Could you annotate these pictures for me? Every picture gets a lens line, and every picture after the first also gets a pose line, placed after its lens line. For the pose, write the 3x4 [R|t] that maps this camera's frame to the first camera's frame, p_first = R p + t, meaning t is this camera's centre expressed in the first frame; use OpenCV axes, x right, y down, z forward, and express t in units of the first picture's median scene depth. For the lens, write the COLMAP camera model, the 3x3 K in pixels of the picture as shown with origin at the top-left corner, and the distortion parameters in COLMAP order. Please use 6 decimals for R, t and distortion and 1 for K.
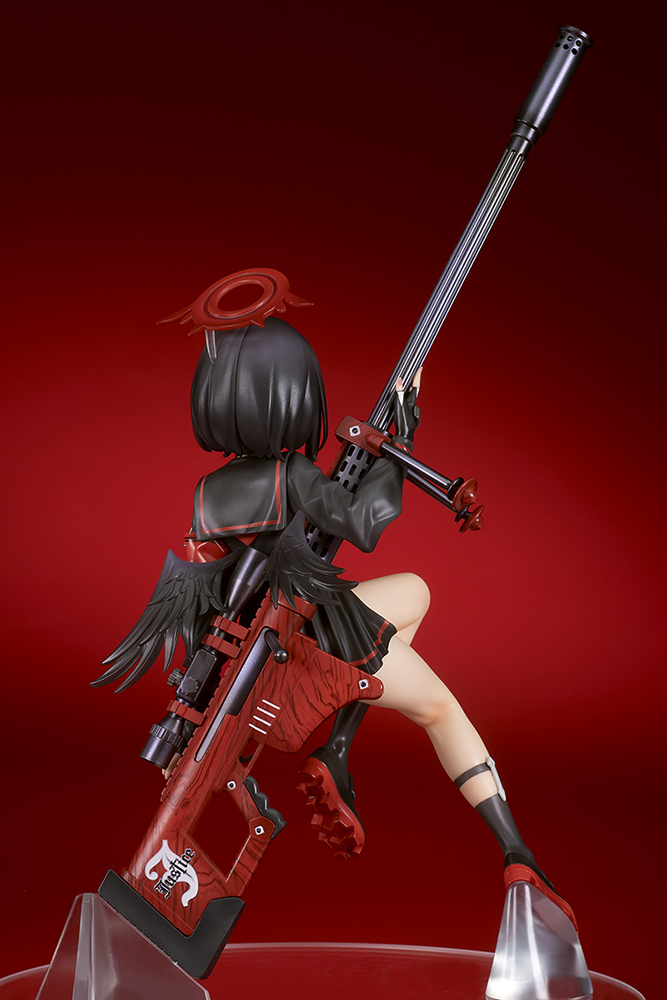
lens RADIAL K [[3017.1, 0, 333.5], [0, 3017.1, 500.0], [0, 0, 1]] dist [0.156160, -0.985976]
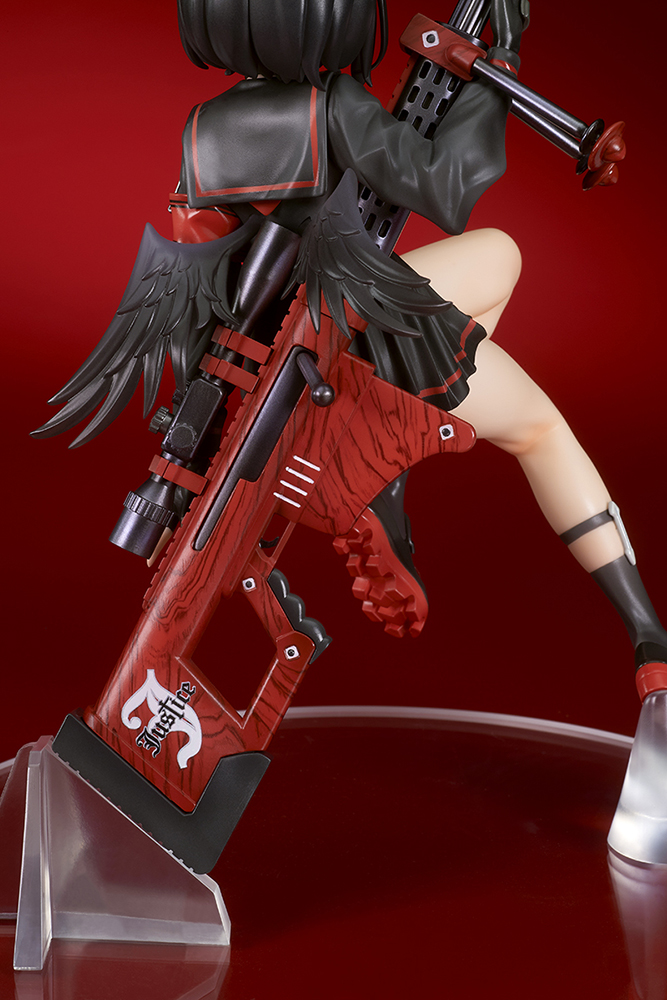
lens RADIAL K [[2862.0, 0, 333.5], [0, 2862.0, 500.0], [0, 0, 1]] dist [0.086546, -1.651429]
pose [[0.999675, -0.009168, 0.023782, -0.029579], [0.004353, 0.980773, 0.195103, -0.046425], [-0.025113, -0.194936, 0.980494, 0.380690]]
